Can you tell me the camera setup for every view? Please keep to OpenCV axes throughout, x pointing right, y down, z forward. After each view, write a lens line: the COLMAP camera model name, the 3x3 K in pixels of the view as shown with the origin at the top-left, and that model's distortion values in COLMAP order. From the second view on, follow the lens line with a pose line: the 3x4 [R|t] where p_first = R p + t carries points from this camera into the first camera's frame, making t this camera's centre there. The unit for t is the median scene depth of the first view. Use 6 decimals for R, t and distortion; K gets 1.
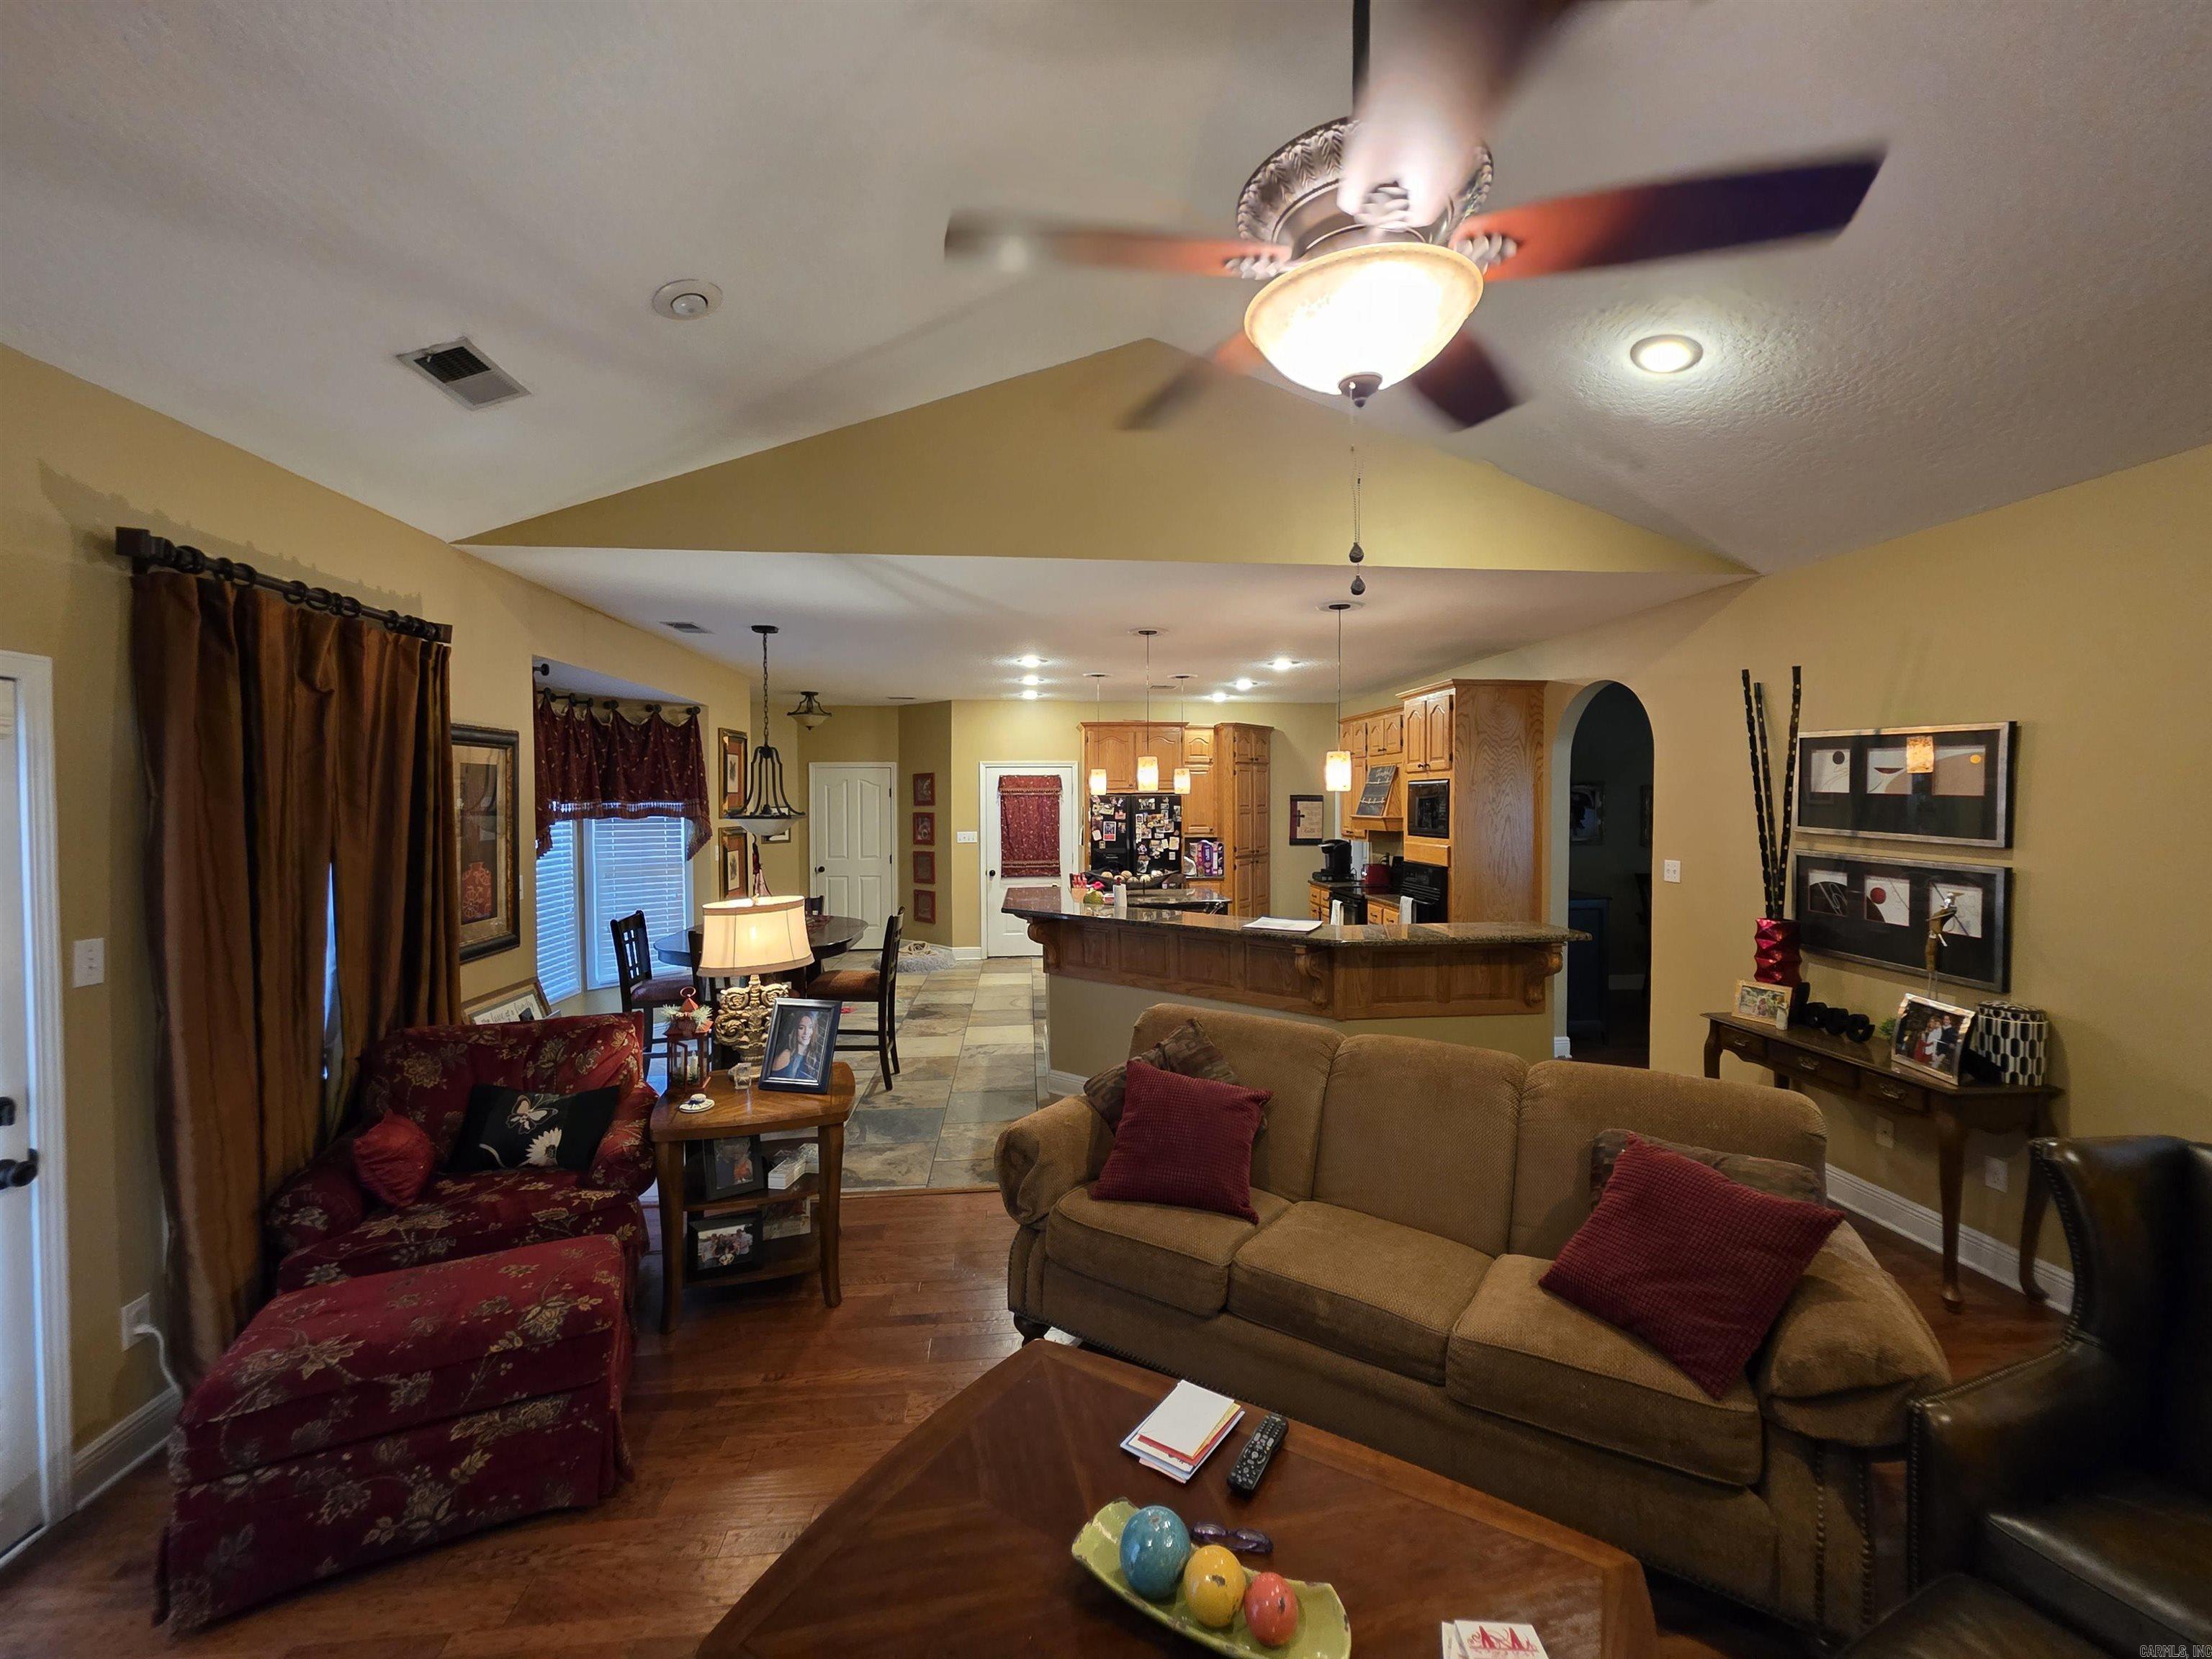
lens RADIAL K [[888.5, 0, 1105.5], [0, 888.5, 820.0], [0, 0, 1]] dist [0.002398, -0.000521]
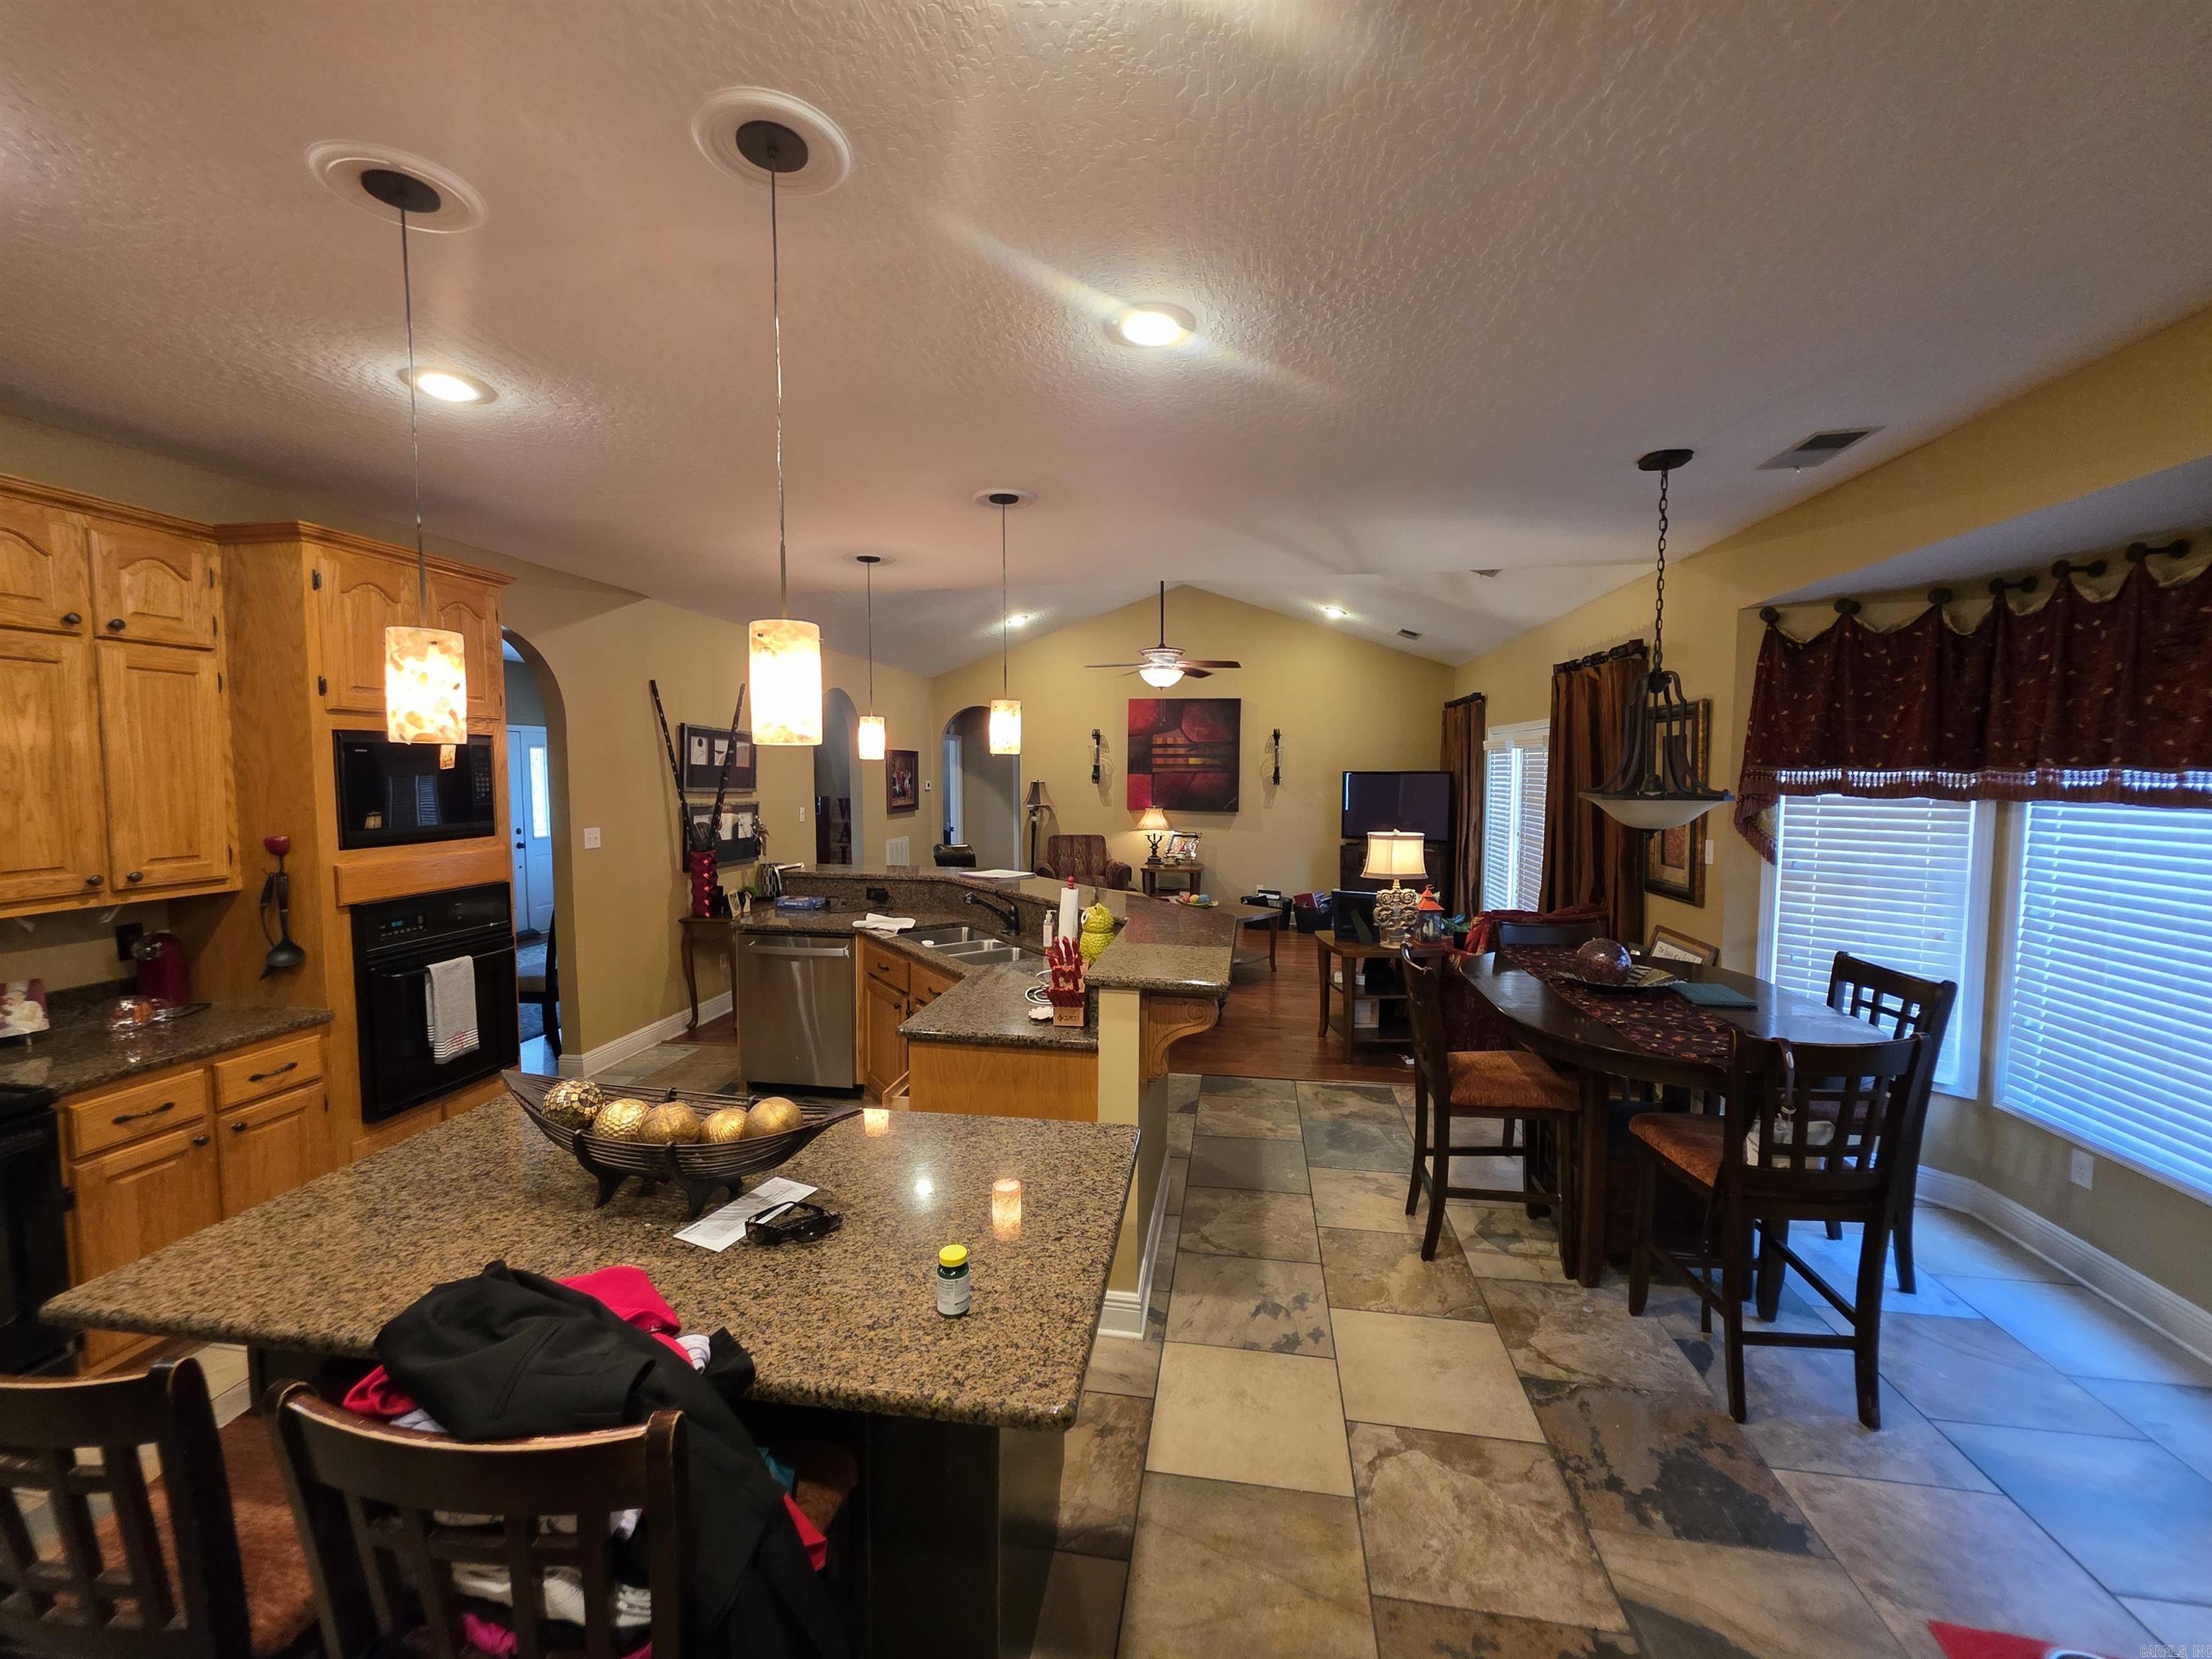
lens RADIAL K [[882.7, 0, 1101.7], [0, 882.7, 824.4], [0, 0, 1]] dist [0.002527, -0.000654]
pose [[-0.967251, -0.013064, 0.253485, -0.259886], [0.009278, 0.996188, 0.086743, -0.054291], [-0.253652, 0.086254, -0.963442, 2.324200]]
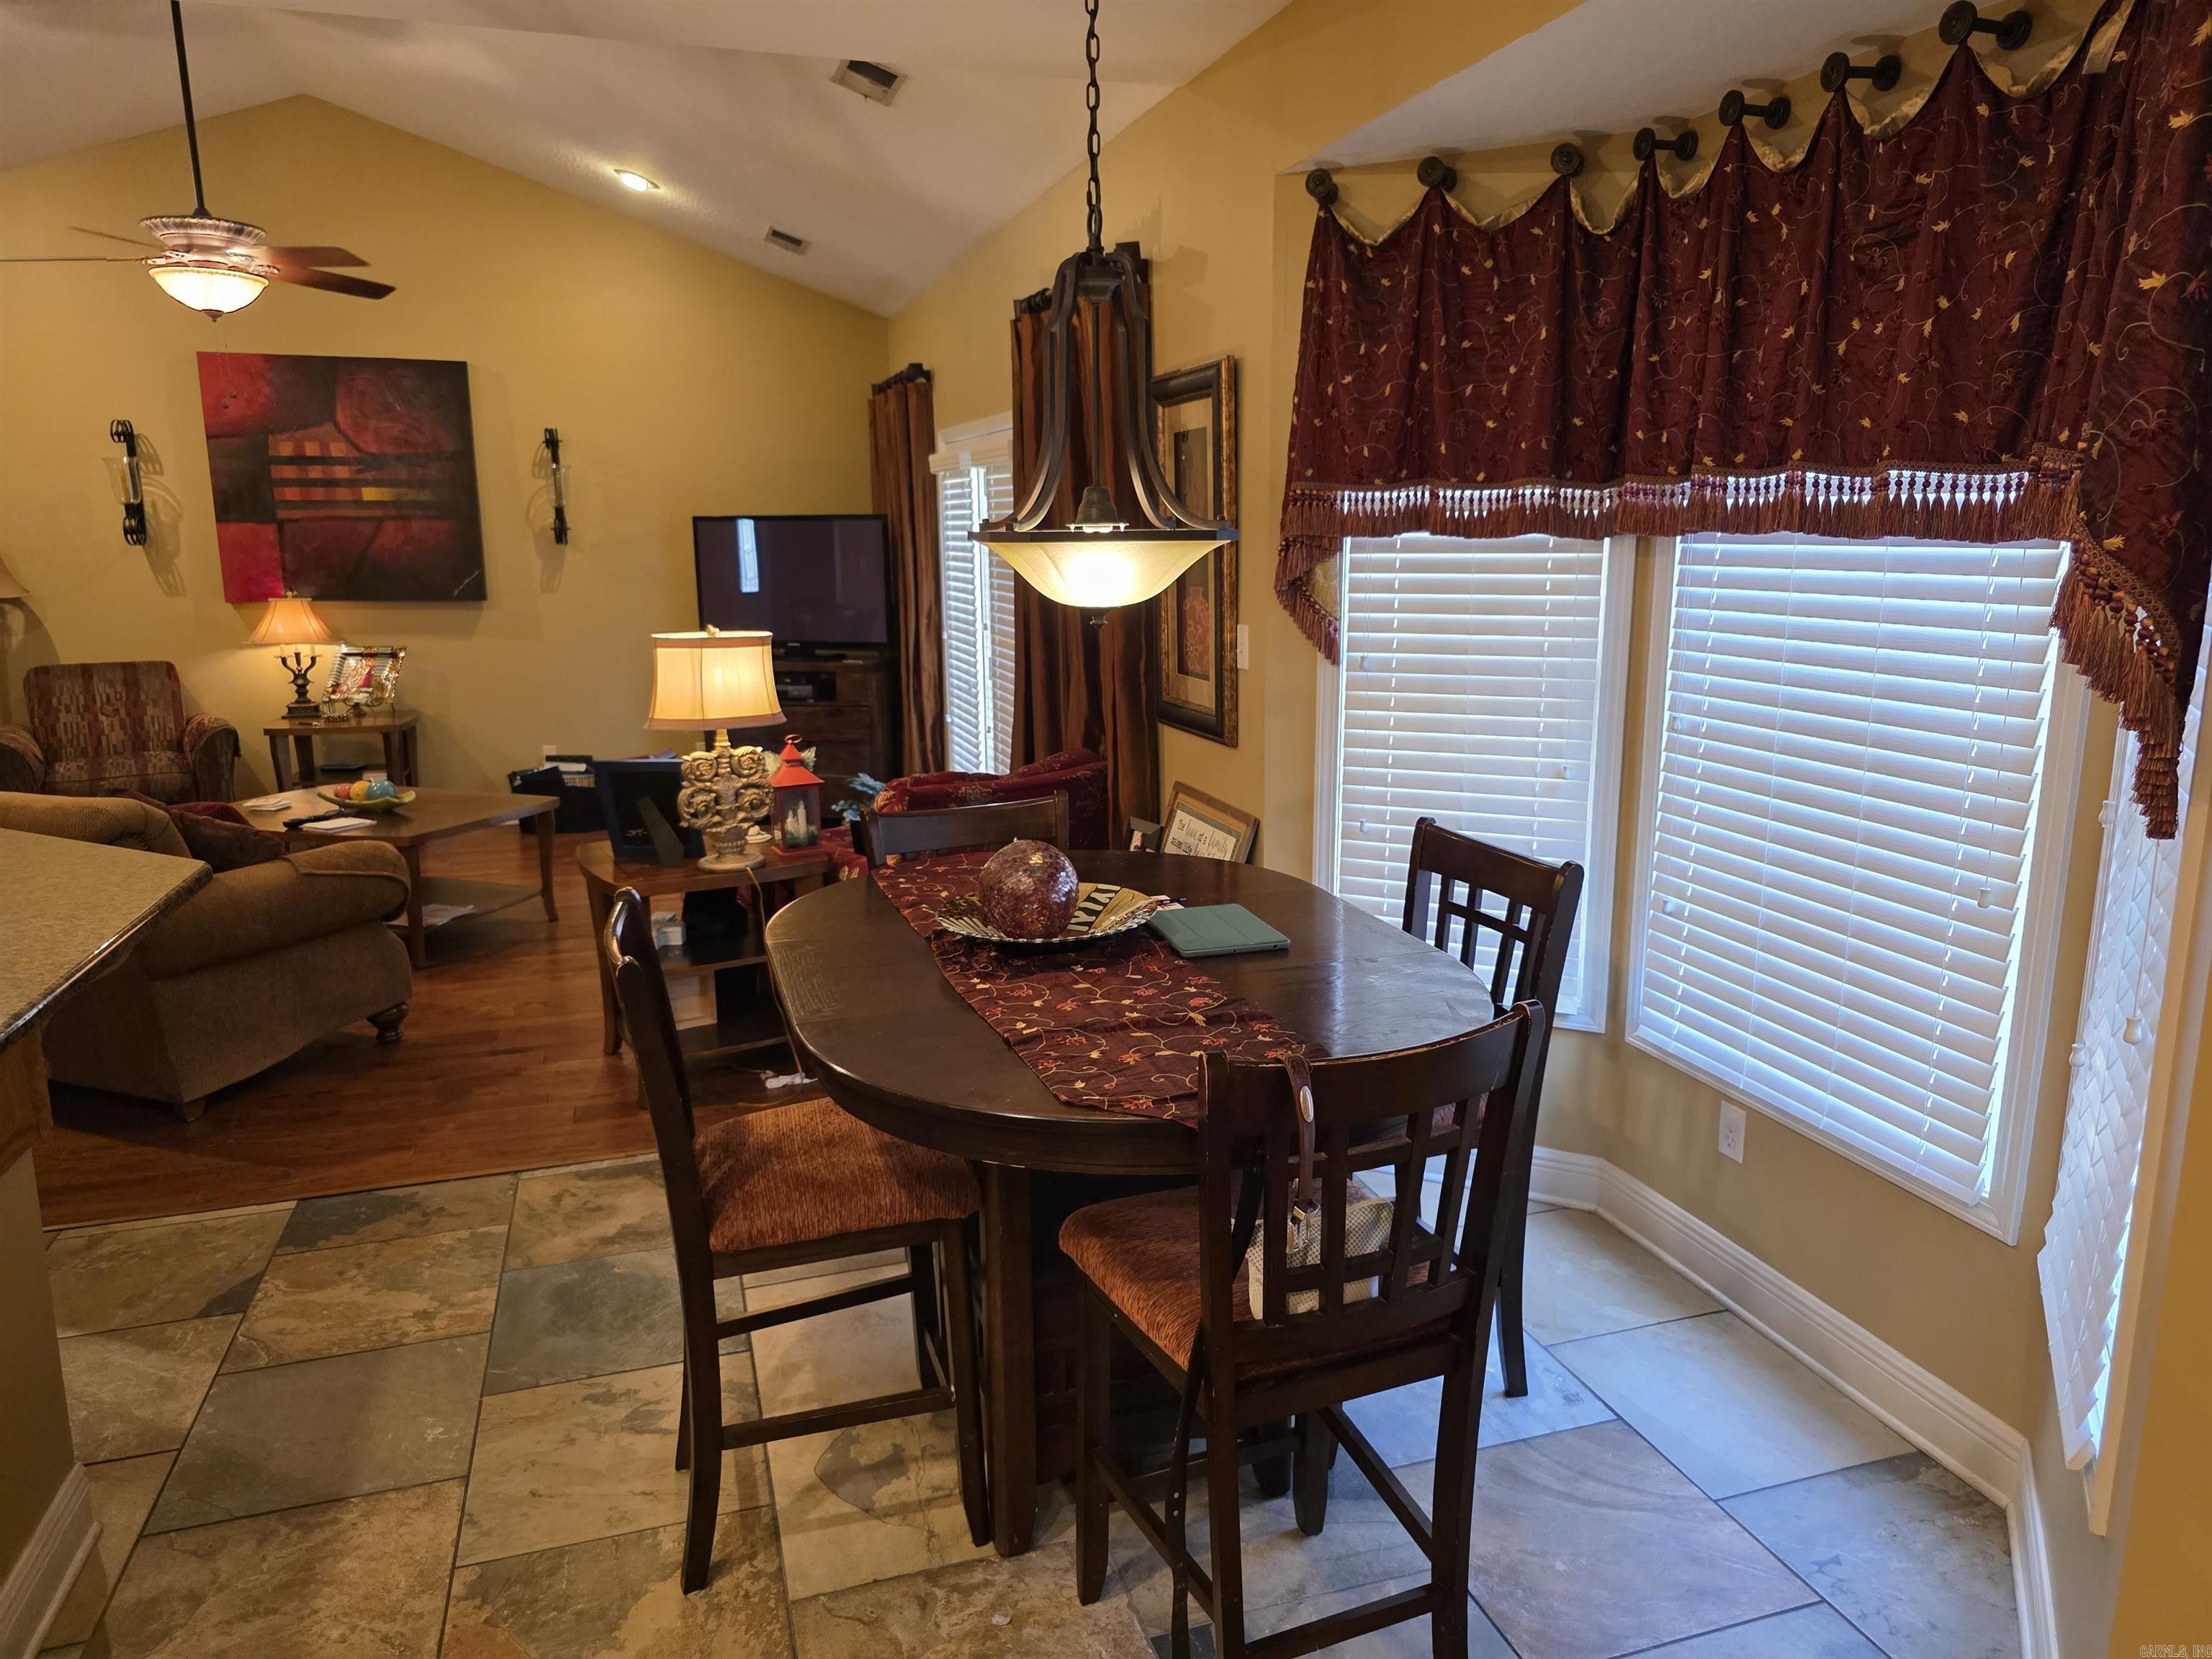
lens RADIAL K [[1494.8, 0, 1113.3], [0, 1494.8, 825.6], [0, 0, 1]] dist [0.048104, -0.048207]
pose [[-0.977097, 0.053078, -0.206070, -0.407938], [0.005702, 0.974576, 0.223987, -0.027708], [0.212719, 0.217682, -0.952557, 2.059371]]
